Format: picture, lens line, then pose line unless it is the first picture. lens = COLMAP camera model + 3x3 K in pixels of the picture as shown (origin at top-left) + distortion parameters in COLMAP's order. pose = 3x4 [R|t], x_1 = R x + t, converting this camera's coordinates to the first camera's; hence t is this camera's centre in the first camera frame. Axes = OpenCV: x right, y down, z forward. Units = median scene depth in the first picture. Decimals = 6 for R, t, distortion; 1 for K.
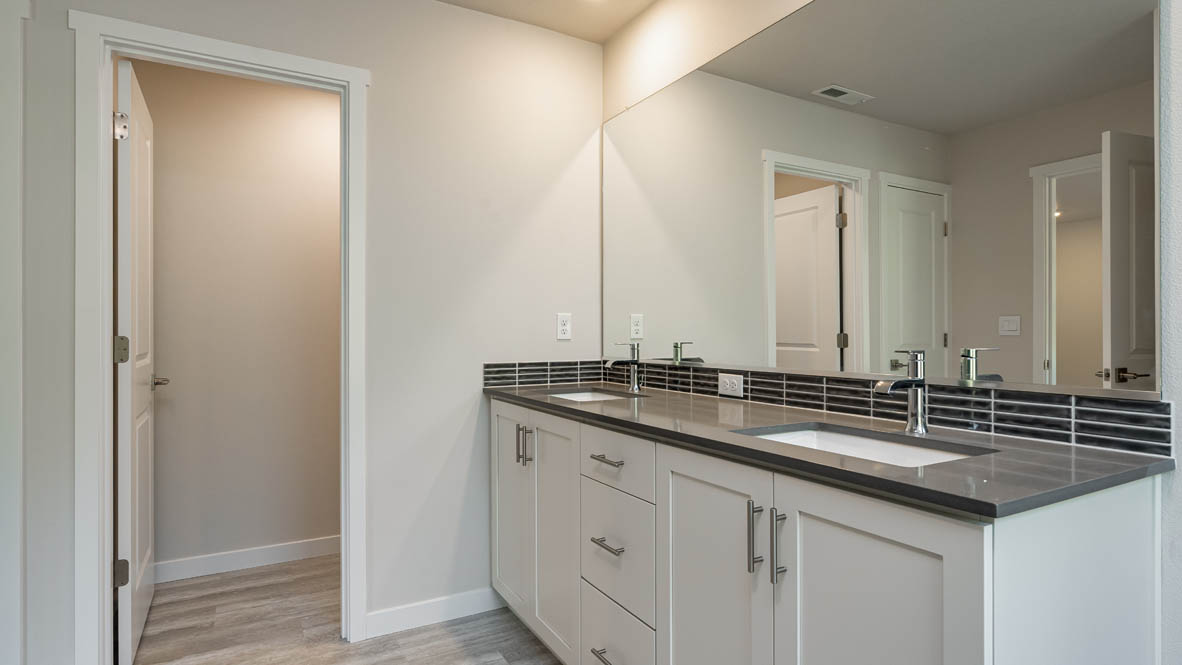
lens RADIAL K [[618.8, 0, 590.2], [0, 618.8, 330.5], [0, 0, 1]] dist [-0.001599, 0.001029]
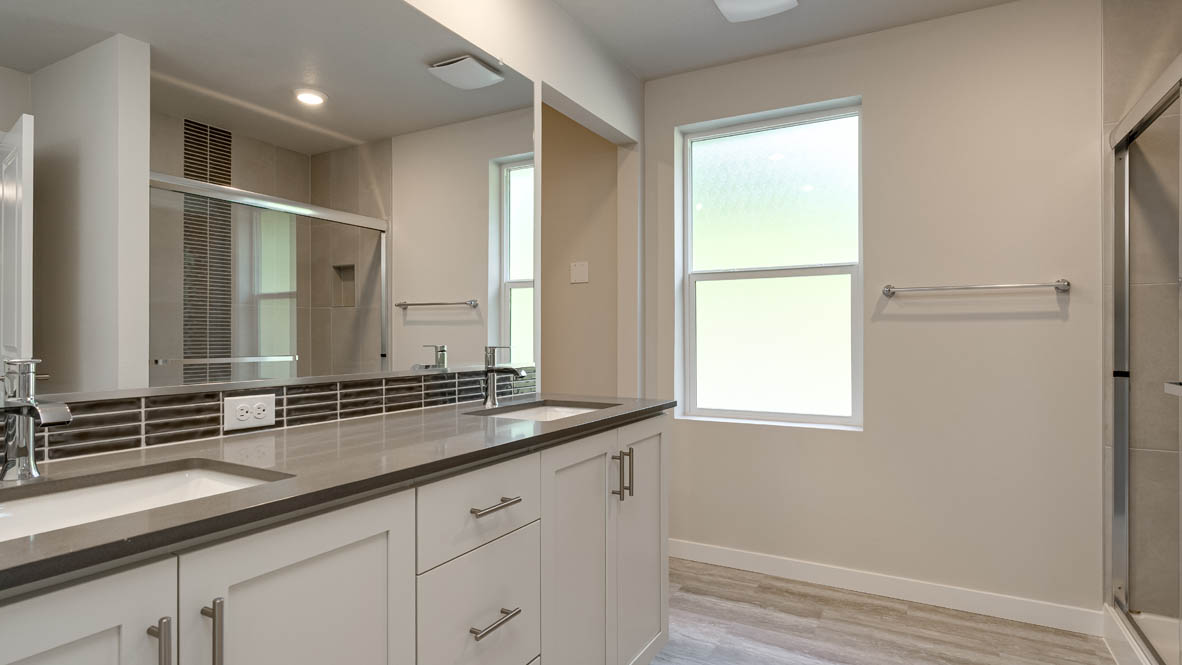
lens RADIAL K [[618.8, 0, 590.2], [0, 618.8, 330.5], [0, 0, 1]] dist [-0.001599, 0.001029]
pose [[-0.510894, 0.010653, 0.859578, -0.639644], [0.000975, 0.999930, -0.011812, 0.010767], [-0.859643, -0.005196, -0.510869, 1.234793]]
